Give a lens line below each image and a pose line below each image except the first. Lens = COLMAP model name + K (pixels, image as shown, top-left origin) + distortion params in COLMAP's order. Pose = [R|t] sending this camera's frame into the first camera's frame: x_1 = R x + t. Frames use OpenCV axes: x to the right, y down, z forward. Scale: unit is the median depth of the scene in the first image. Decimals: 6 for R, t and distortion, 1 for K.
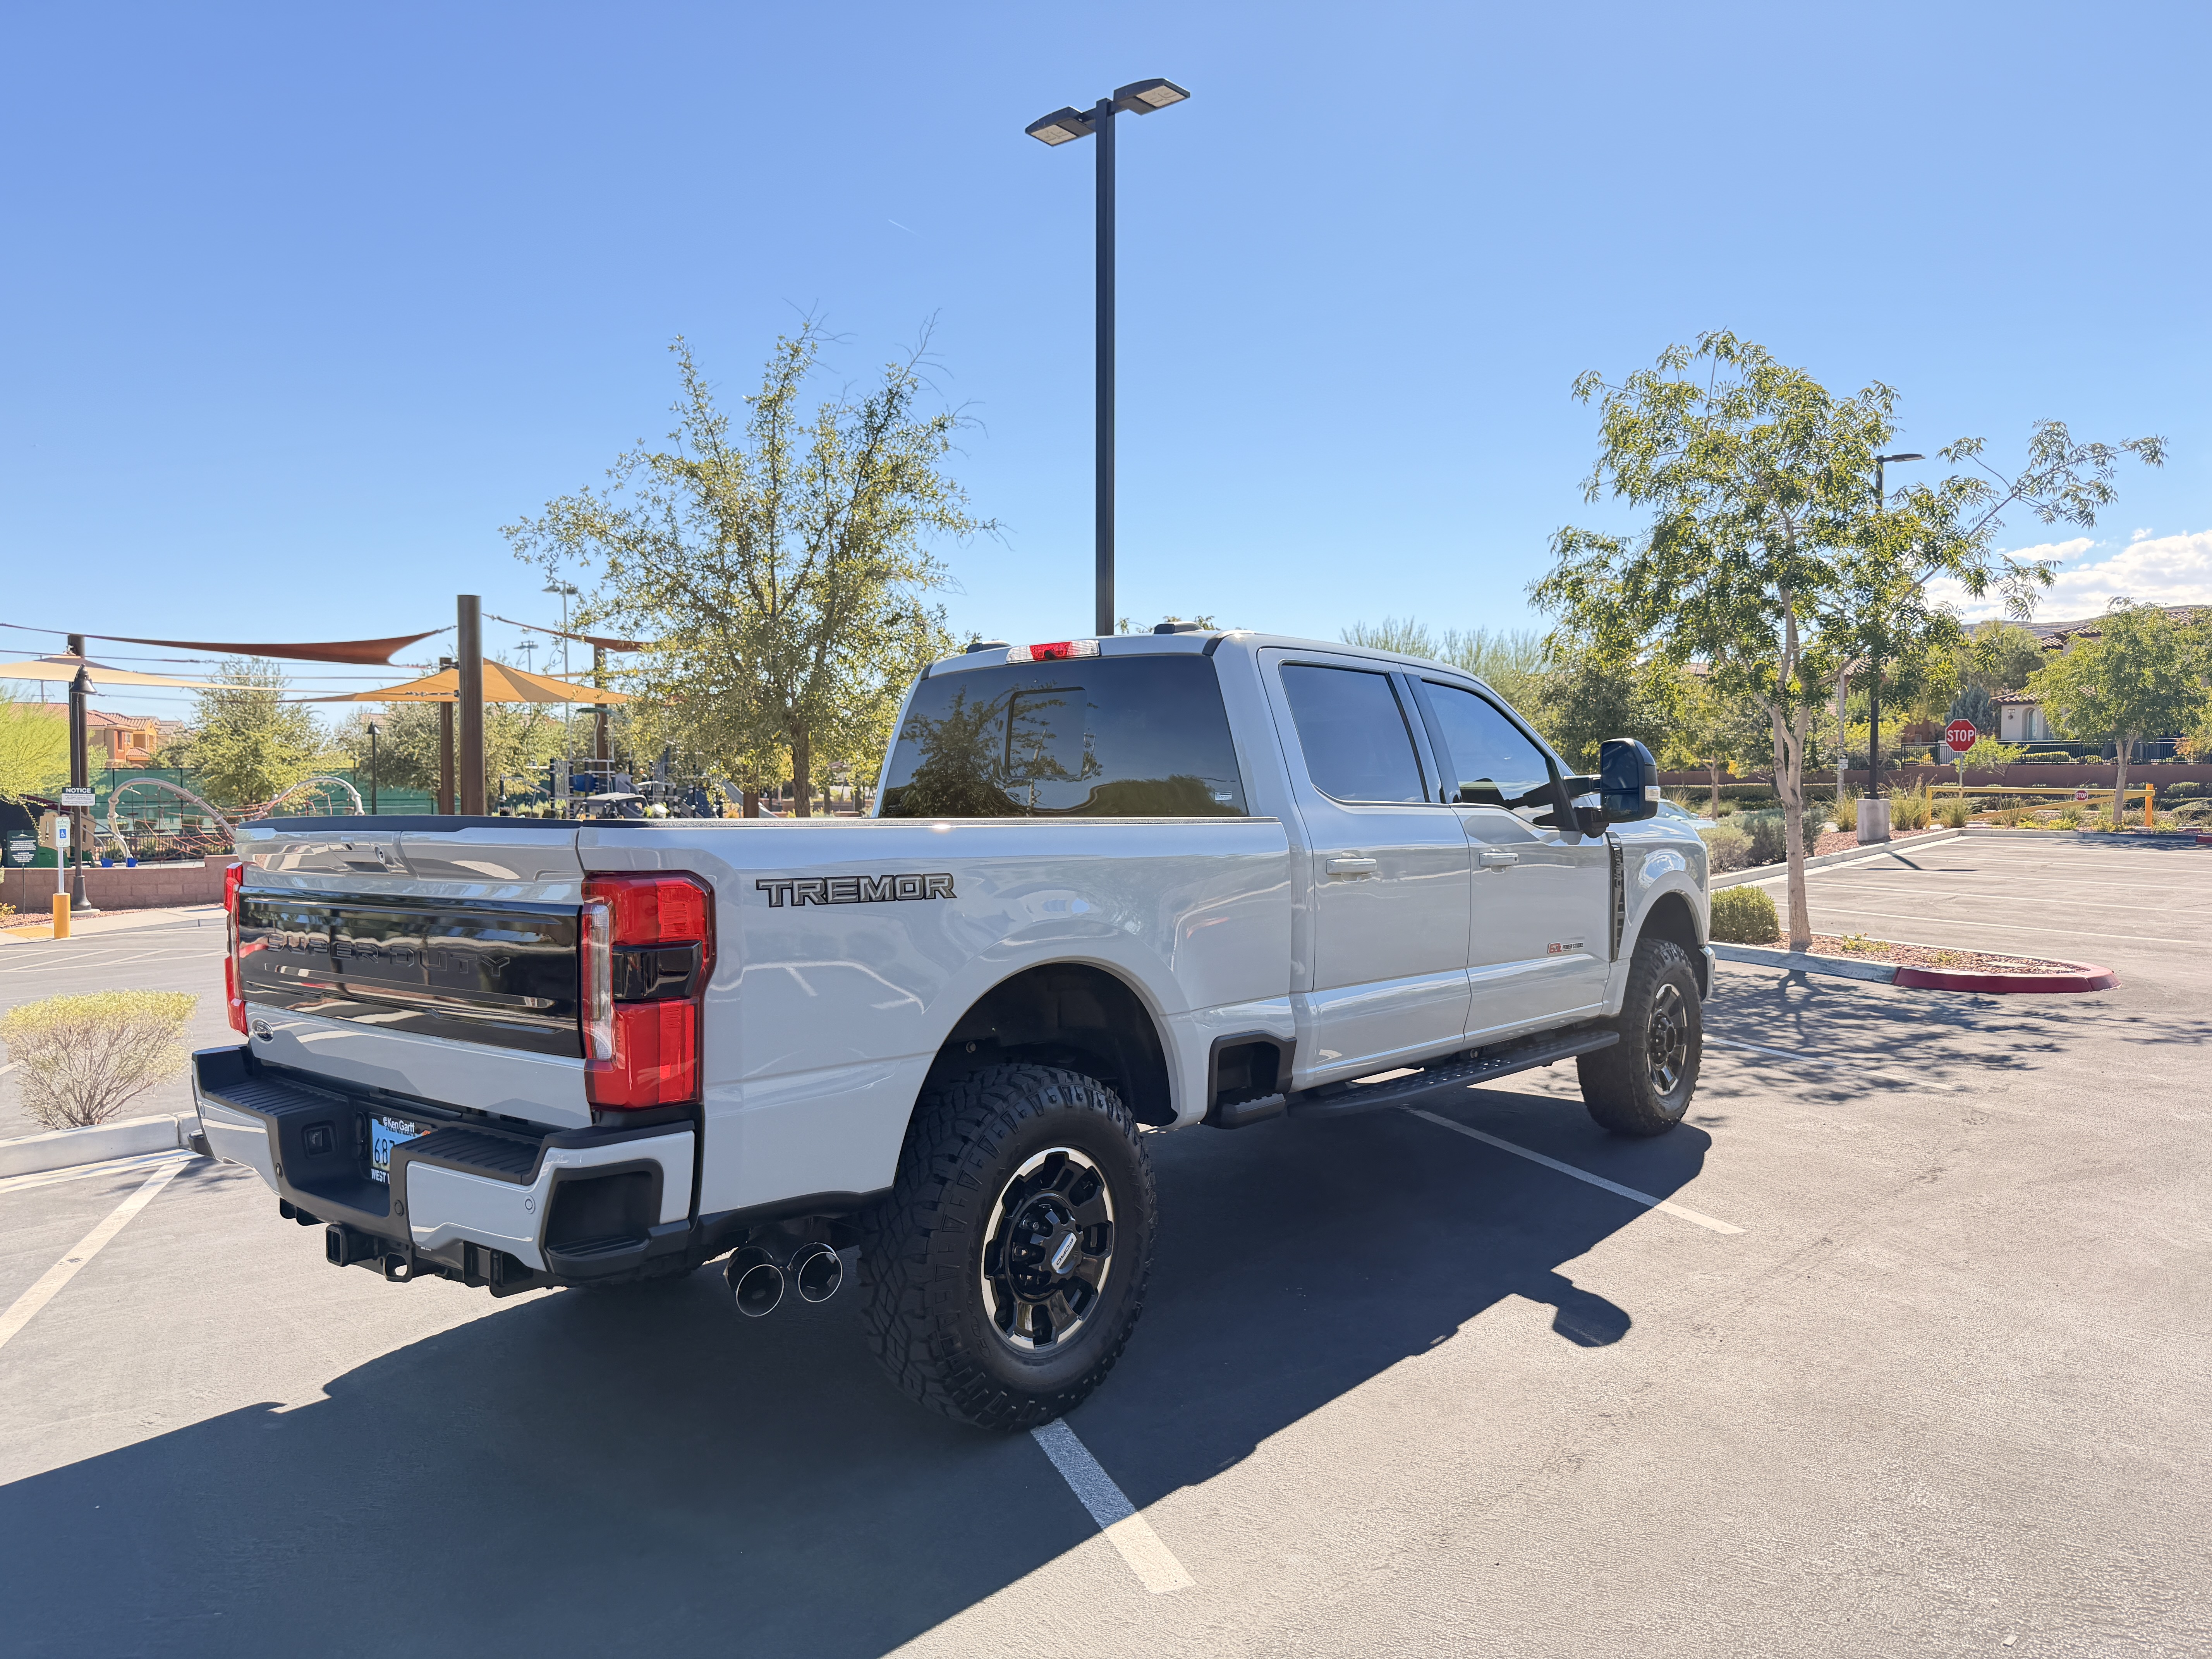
lens RADIAL K [[1565.4, 0, 1116.6], [0, 1565.4, 832.0], [0, 0, 1]] dist [0.039139, -0.053747]
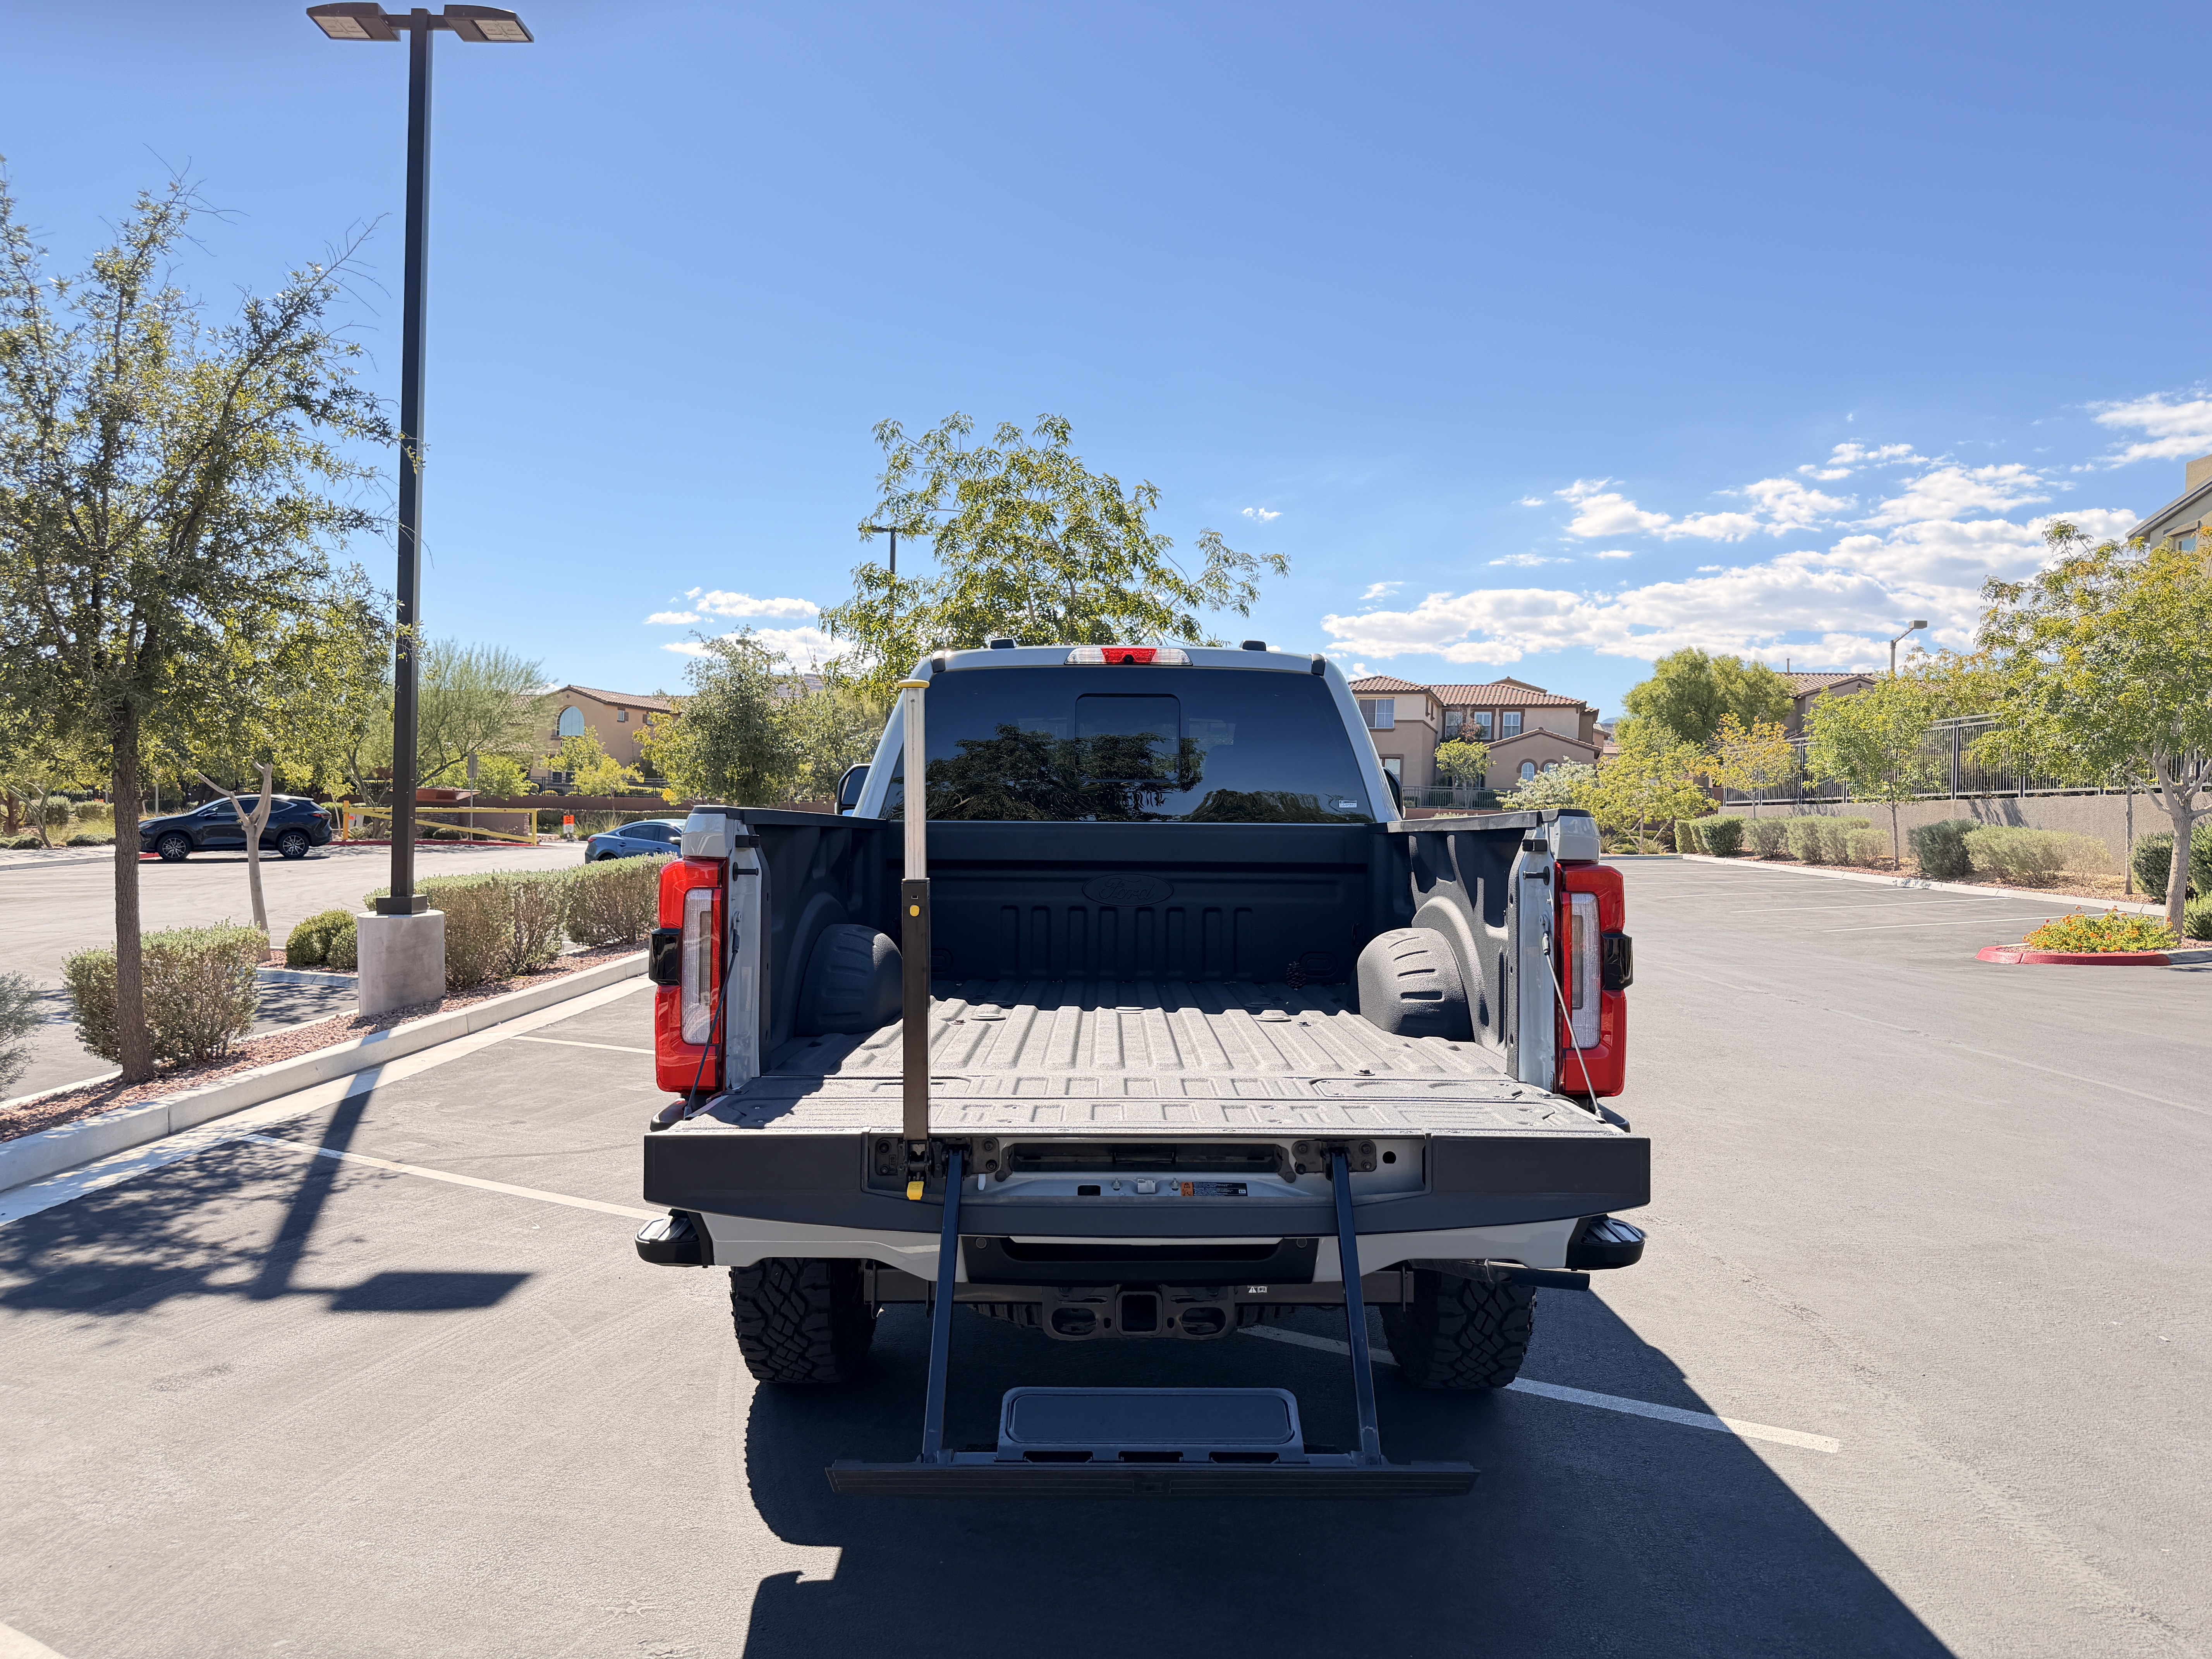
lens RADIAL K [[1565.4, 0, 1152.9], [0, 1565.4, 800.4], [0, 0, 1]] dist [0.039139, -0.053747]
pose [[0.759776, 0.029992, 0.649492, -0.785865], [-0.004493, 0.999154, -0.040883, 0.020219], [-0.650169, 0.028143, 0.759268, 0.264868]]
